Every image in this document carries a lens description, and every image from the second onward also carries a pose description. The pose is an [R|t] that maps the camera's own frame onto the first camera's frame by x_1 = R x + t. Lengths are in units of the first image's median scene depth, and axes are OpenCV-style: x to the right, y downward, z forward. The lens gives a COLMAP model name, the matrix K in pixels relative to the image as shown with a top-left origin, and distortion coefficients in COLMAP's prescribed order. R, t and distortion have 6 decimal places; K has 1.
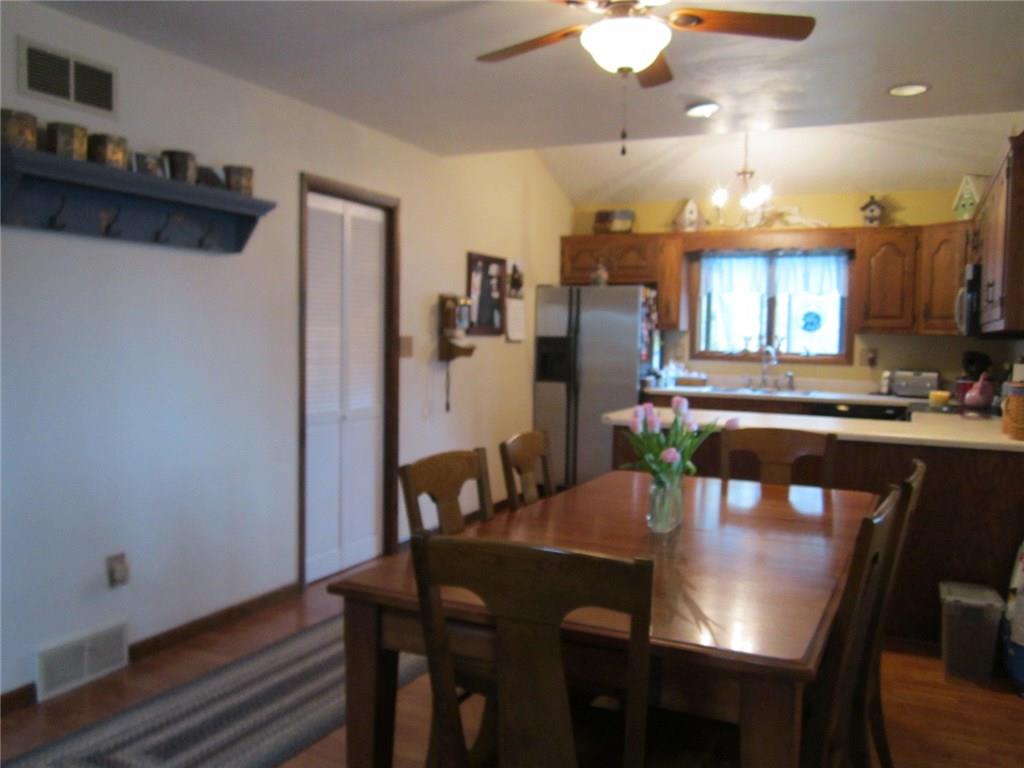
lens RADIAL K [[849.2, 0, 517.9], [0, 849.2, 384.9], [0, 0, 1]] dist [-0.046638, 0.020073]
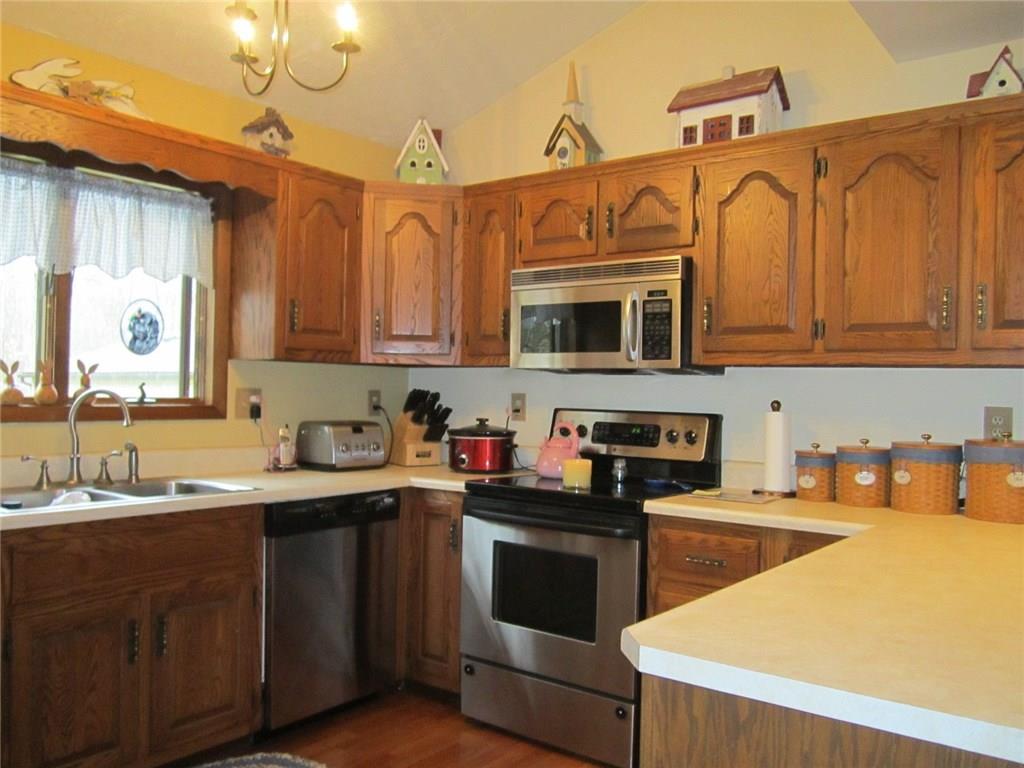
lens RADIAL K [[849.2, 0, 517.9], [0, 849.2, 384.9], [0, 0, 1]] dist [-0.046638, 0.020073]
pose [[0.231824, -0.012017, 0.972683, -0.072218], [0.041557, 0.999133, 0.002440, -0.037711], [-0.971870, 0.039856, 0.232123, 0.680110]]
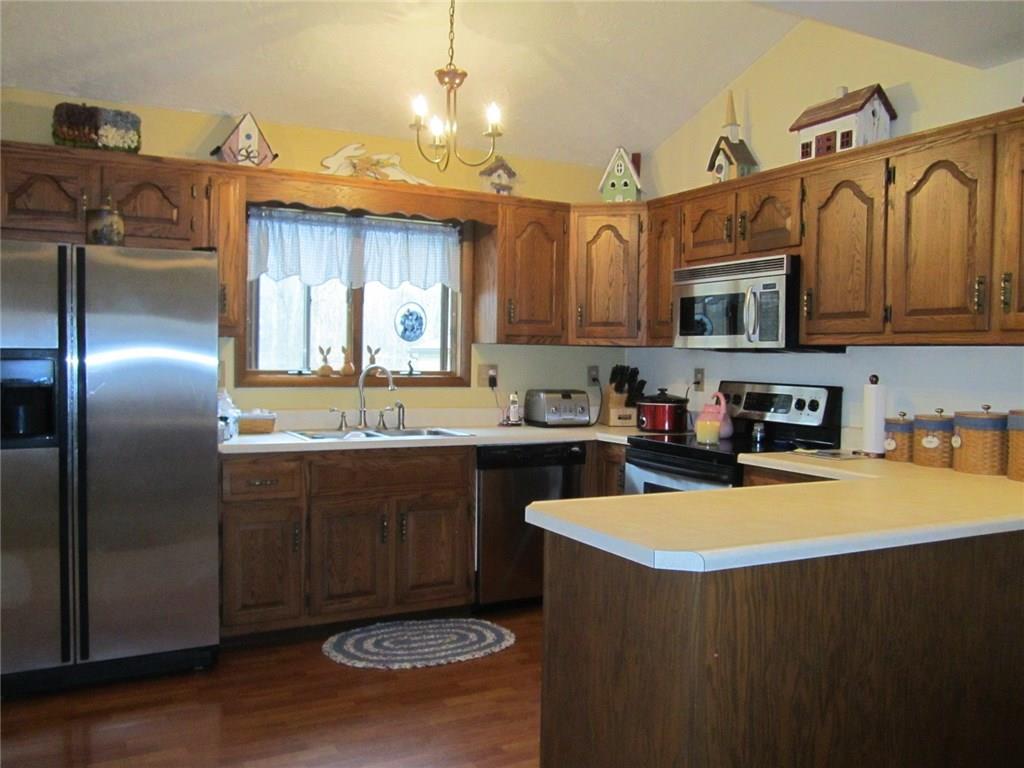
lens RADIAL K [[849.2, 0, 517.9], [0, 849.2, 384.9], [0, 0, 1]] dist [-0.046638, 0.020073]
pose [[0.613103, -0.036279, 0.789169, -0.149438], [0.041792, 0.999036, 0.013460, -0.032606], [-0.788897, 0.024729, 0.614028, 0.505738]]
